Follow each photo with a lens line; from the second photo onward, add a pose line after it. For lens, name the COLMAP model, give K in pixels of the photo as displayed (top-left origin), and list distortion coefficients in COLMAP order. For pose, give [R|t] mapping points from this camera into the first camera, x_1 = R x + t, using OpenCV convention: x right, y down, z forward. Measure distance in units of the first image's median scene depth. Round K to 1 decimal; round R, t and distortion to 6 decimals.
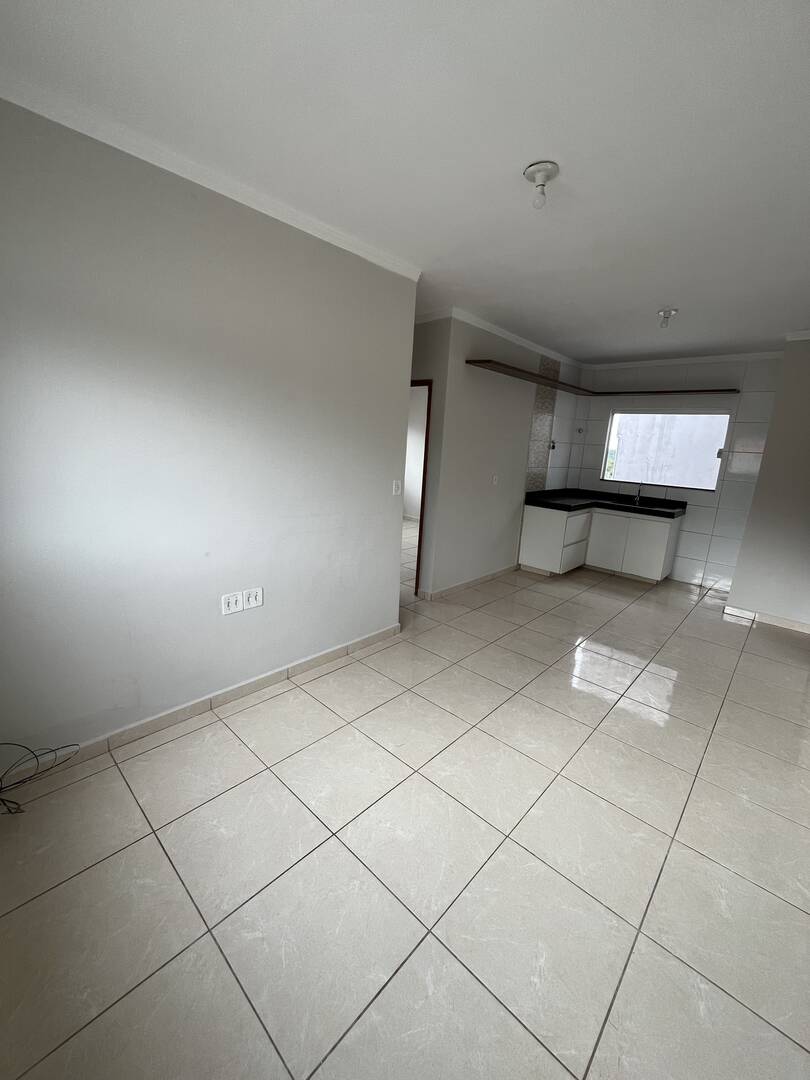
lens RADIAL K [[440.7, 0, 405.0], [0, 440.7, 540.0], [0, 0, 1]] dist [0.001823, 0.000155]
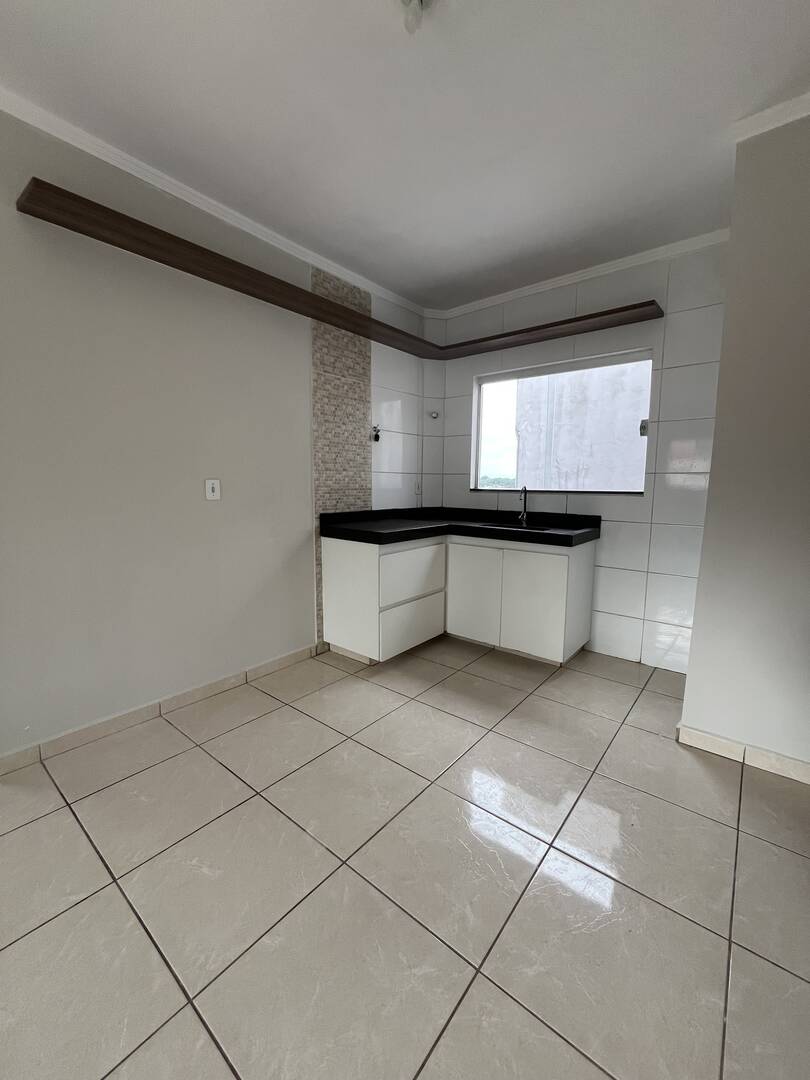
lens RADIAL K [[432.3, 0, 405.0], [0, 432.3, 540.0], [0, 0, 1]] dist [-0.000758, -0.000071]
pose [[0.997070, -0.055846, 0.052276, 0.713027], [0.060193, 0.994505, -0.085655, -0.045116], [-0.047205, 0.088551, 0.994952, 0.914783]]
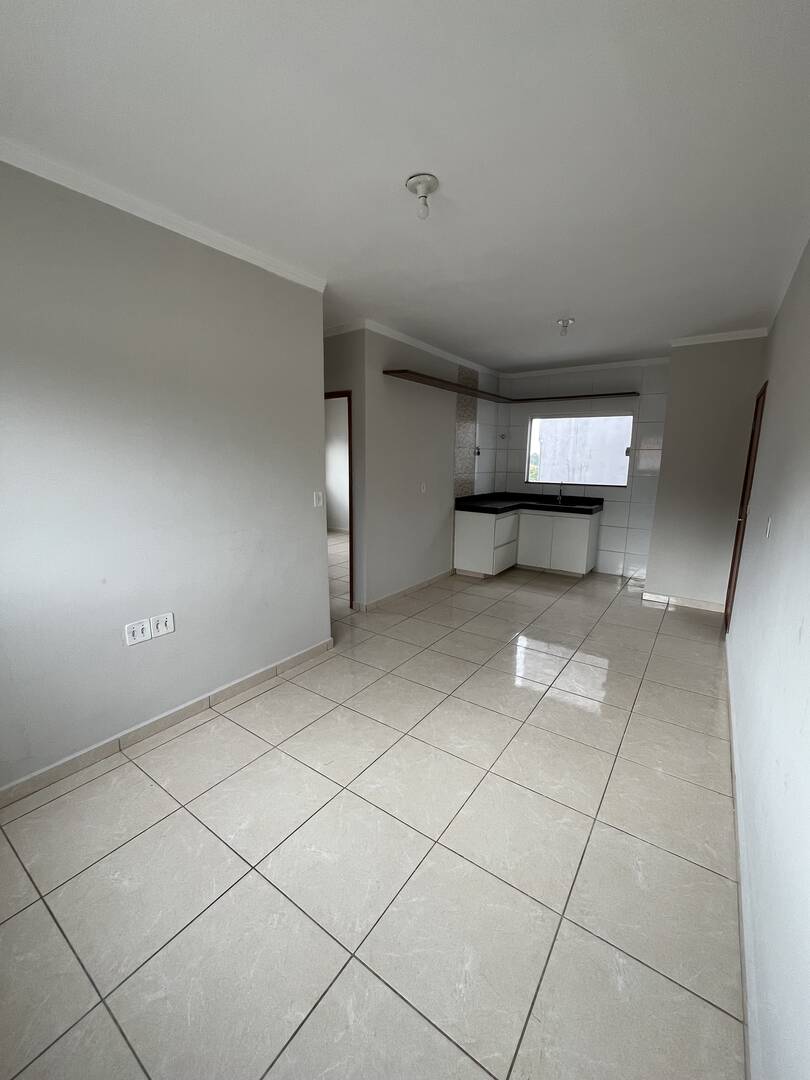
lens RADIAL K [[440.7, 0, 405.0], [0, 440.7, 540.0], [0, 0, 1]] dist [0.001823, 0.000155]
pose [[0.990184, -0.069105, 0.121491, 0.056448], [0.072747, 0.997017, -0.025795, 0.013314], [-0.119346, 0.034380, 0.992257, 0.005676]]
